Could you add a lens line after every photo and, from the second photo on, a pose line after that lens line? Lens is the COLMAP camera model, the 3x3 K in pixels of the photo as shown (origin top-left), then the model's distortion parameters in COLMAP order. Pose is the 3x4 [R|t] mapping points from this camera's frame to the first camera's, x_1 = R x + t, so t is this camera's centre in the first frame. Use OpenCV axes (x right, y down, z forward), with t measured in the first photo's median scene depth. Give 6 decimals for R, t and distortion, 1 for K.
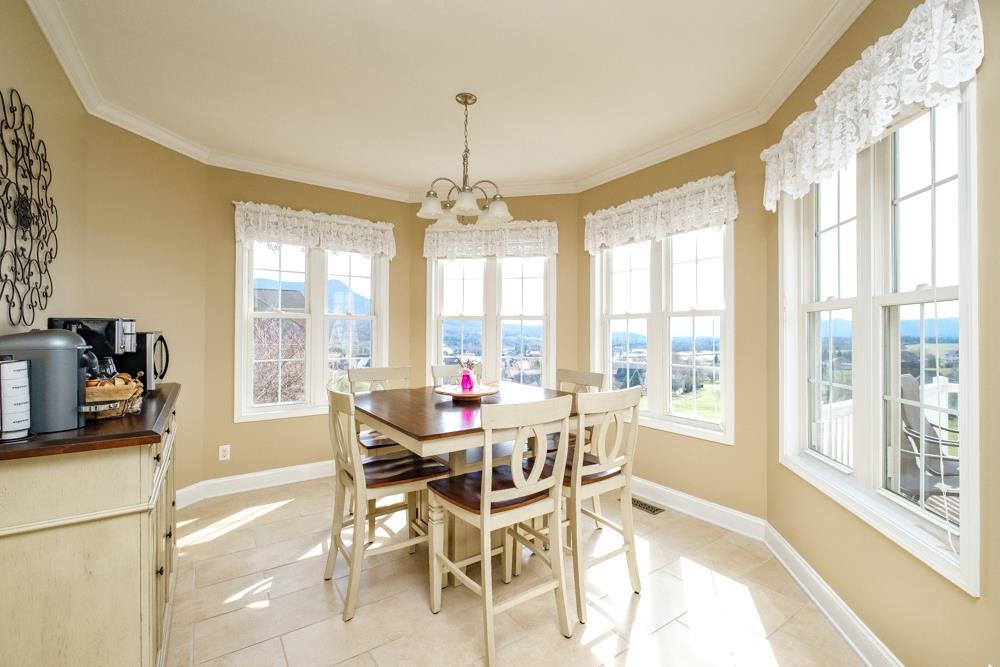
lens RADIAL K [[432.4, 0, 502.0], [0, 432.4, 336.4], [0, 0, 1]] dist [0.002216, -0.000134]
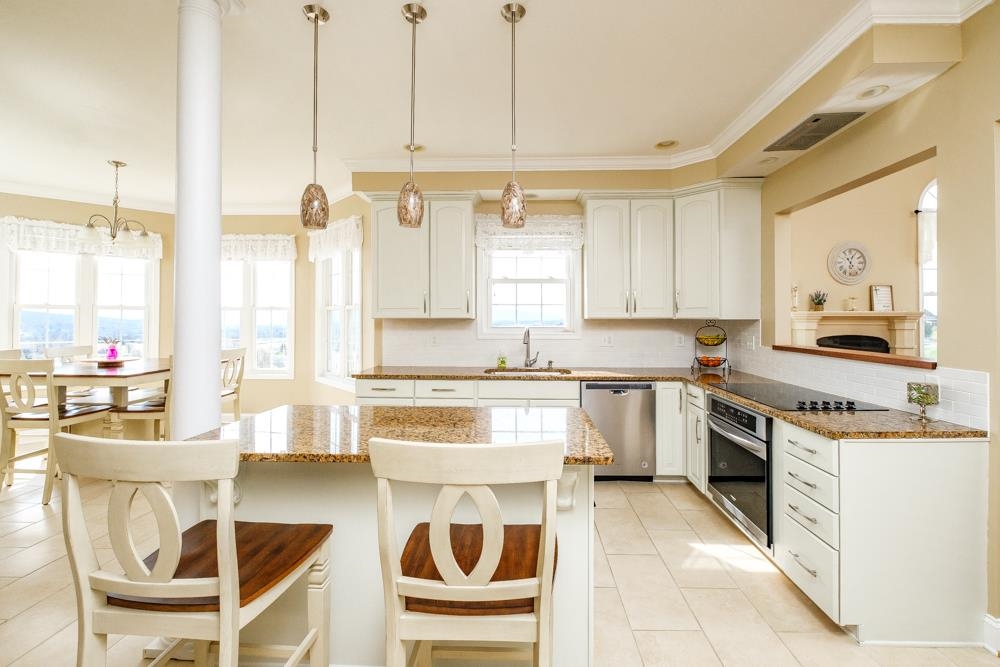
lens RADIAL K [[432.4, 0, 509.9], [0, 432.4, 321.2], [0, 0, 1]] dist [0.002216, -0.000134]
pose [[0.585697, 0.003069, 0.810524, -0.418861], [0.005228, 0.999958, -0.007565, 0.016519], [-0.810513, 0.008669, 0.585656, -0.815867]]
